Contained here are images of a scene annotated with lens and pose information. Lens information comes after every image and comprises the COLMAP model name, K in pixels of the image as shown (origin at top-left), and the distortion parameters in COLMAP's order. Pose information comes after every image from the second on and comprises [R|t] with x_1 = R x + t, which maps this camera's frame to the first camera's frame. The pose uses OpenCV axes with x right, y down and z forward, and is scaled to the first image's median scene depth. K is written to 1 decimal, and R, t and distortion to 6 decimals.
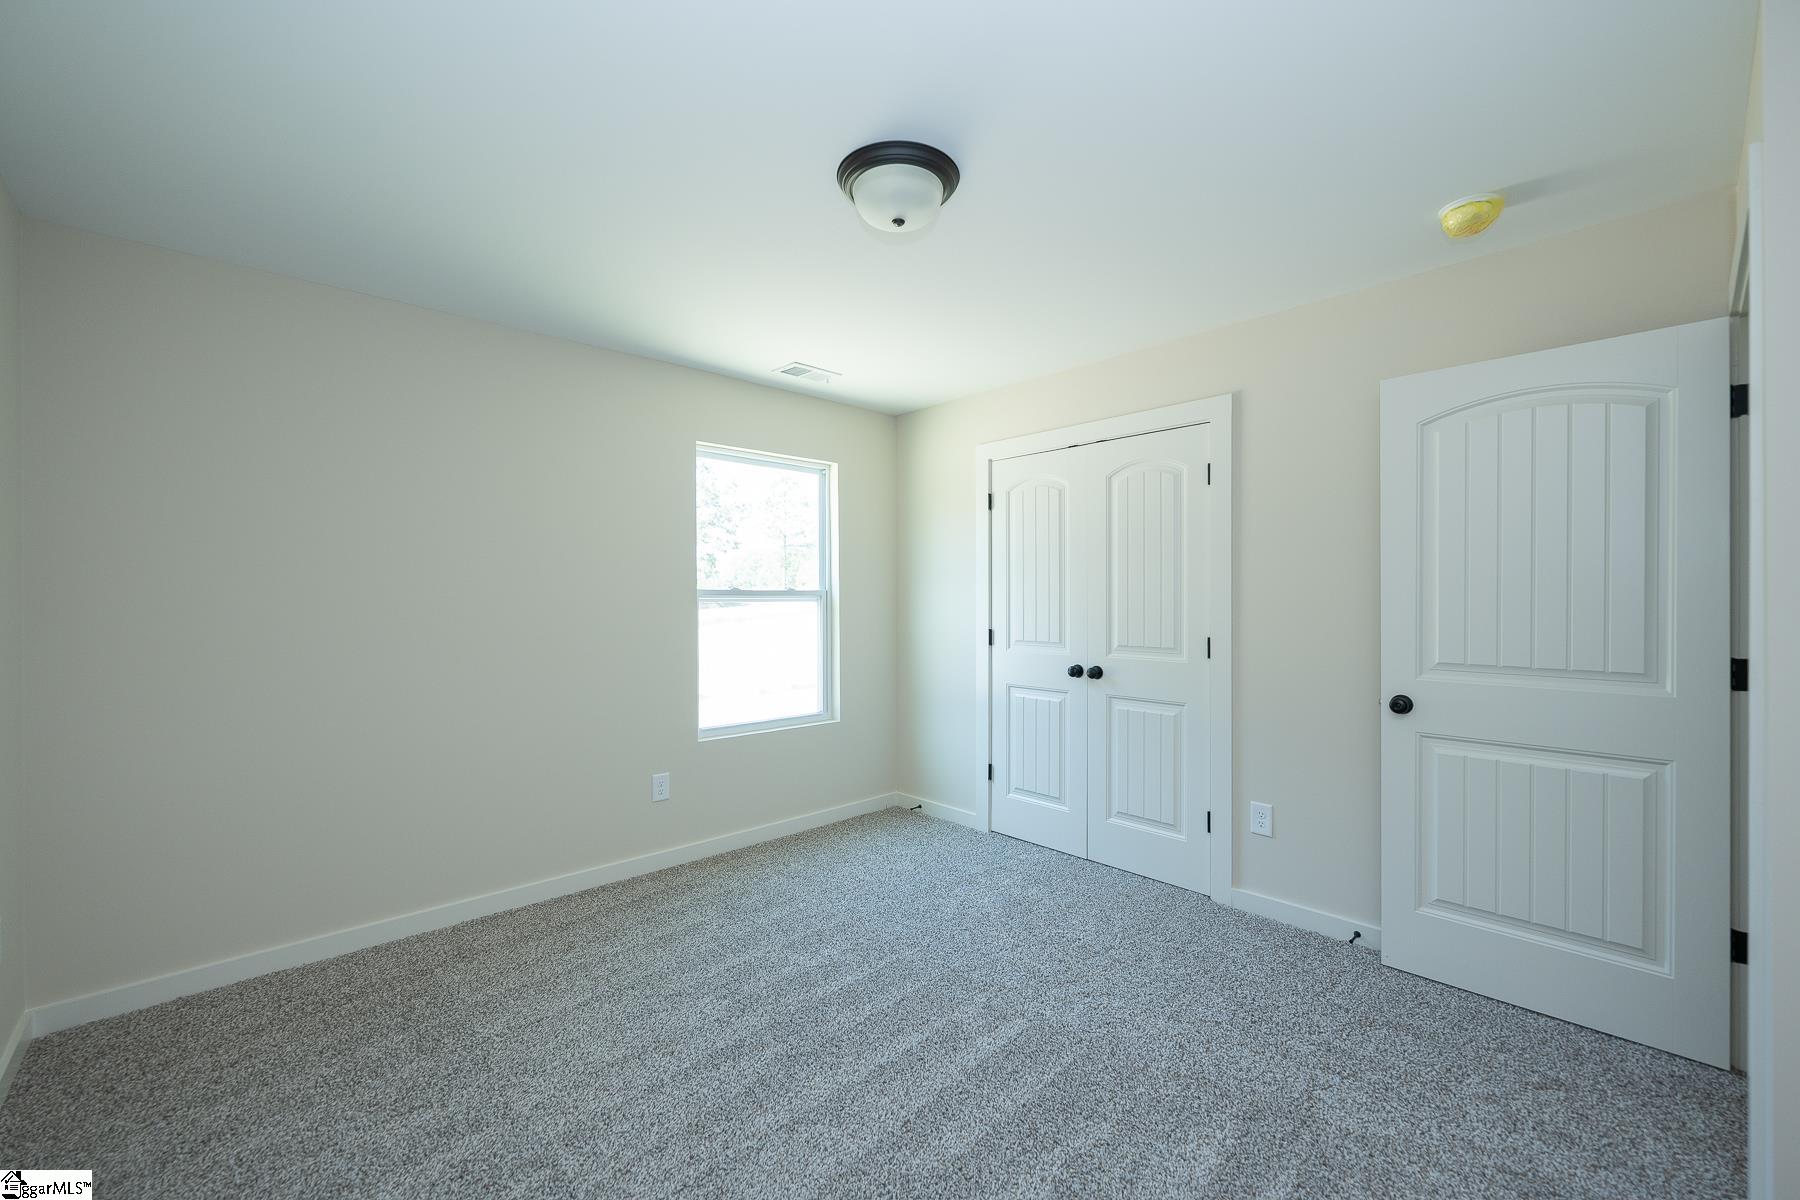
lens RADIAL K [[716.4, 0, 899.2], [0, 716.4, 599.1], [0, 0, 1]] dist [-0.000658, -0.000215]
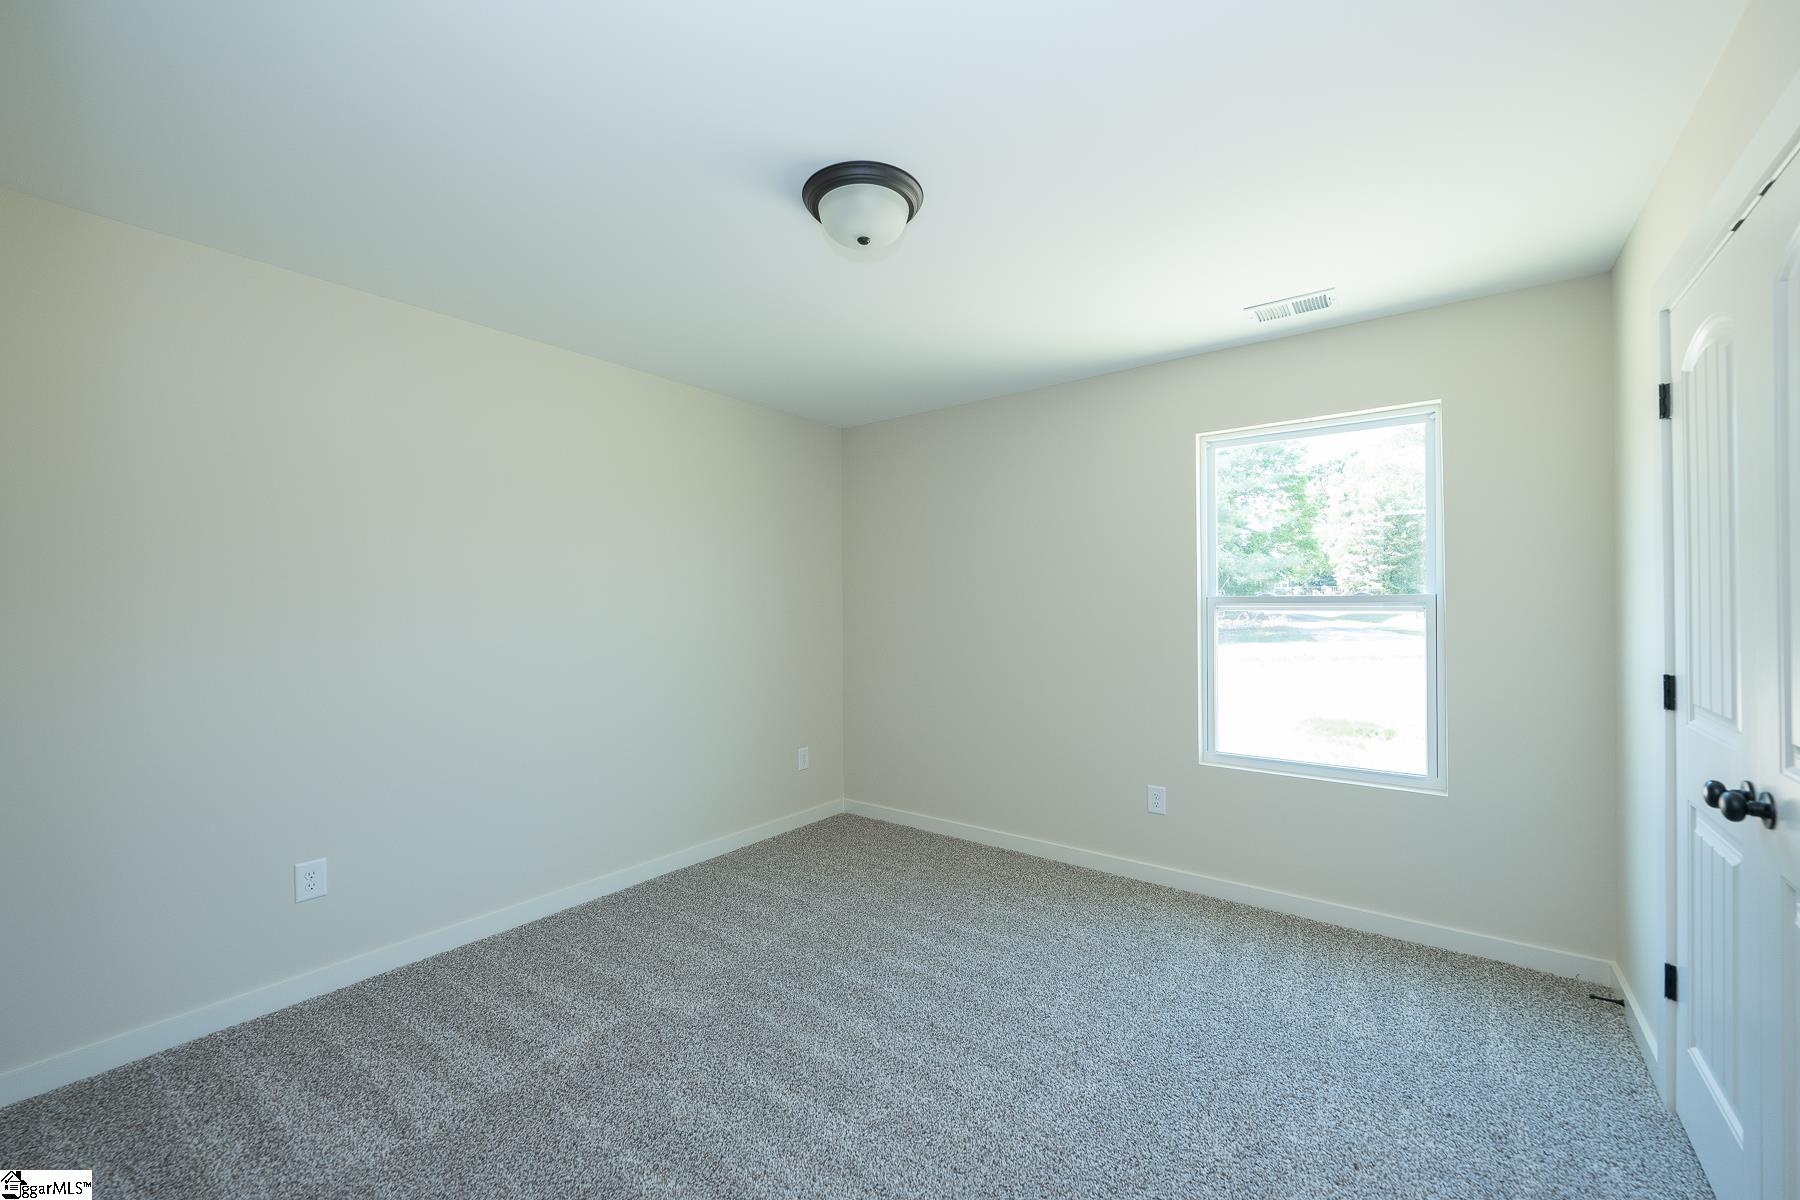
lens RADIAL K [[703.8, 0, 900.0], [0, 703.8, 600.0], [0, 0, 1]] dist [-0.000578, -0.000096]
pose [[0.183471, -0.004267, -0.983016, 0.525756], [0.004193, 0.999985, -0.003558, -0.007573], [0.983016, -0.003469, 0.183486, 0.461990]]
